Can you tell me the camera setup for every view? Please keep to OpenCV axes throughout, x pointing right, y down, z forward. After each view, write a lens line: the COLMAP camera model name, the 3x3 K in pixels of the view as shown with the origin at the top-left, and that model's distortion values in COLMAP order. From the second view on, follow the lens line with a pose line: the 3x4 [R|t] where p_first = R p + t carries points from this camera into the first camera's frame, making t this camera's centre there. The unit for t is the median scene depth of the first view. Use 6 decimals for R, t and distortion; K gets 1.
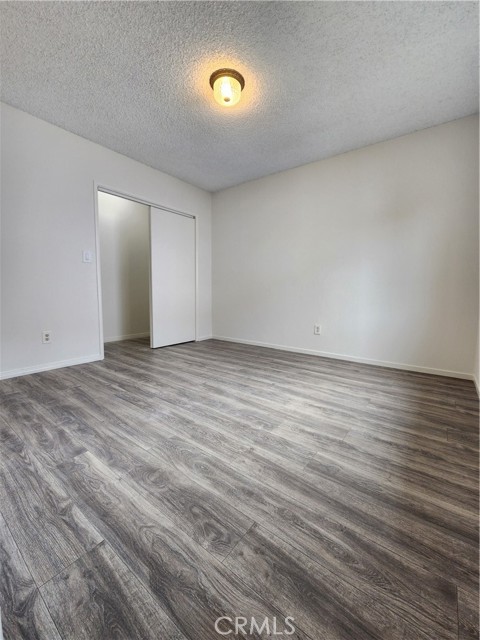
lens RADIAL K [[261.1, 0, 240.0], [0, 261.1, 320.0], [0, 0, 1]] dist [-0.000577, 0.000051]
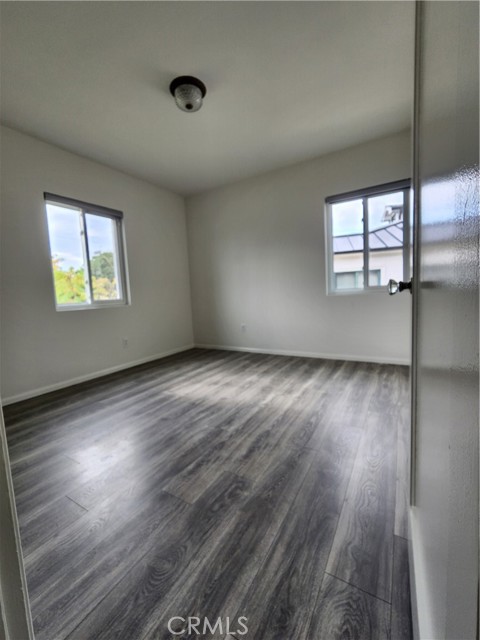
lens RADIAL K [[261.1, 0, 240.0], [0, 261.1, 320.0], [0, 0, 1]] dist [-0.000577, 0.000051]
pose [[-0.107585, -0.094563, 0.989689, -0.903713], [0.167955, 0.979430, 0.111840, -0.104199], [-0.979907, 0.178255, -0.089489, 0.662202]]
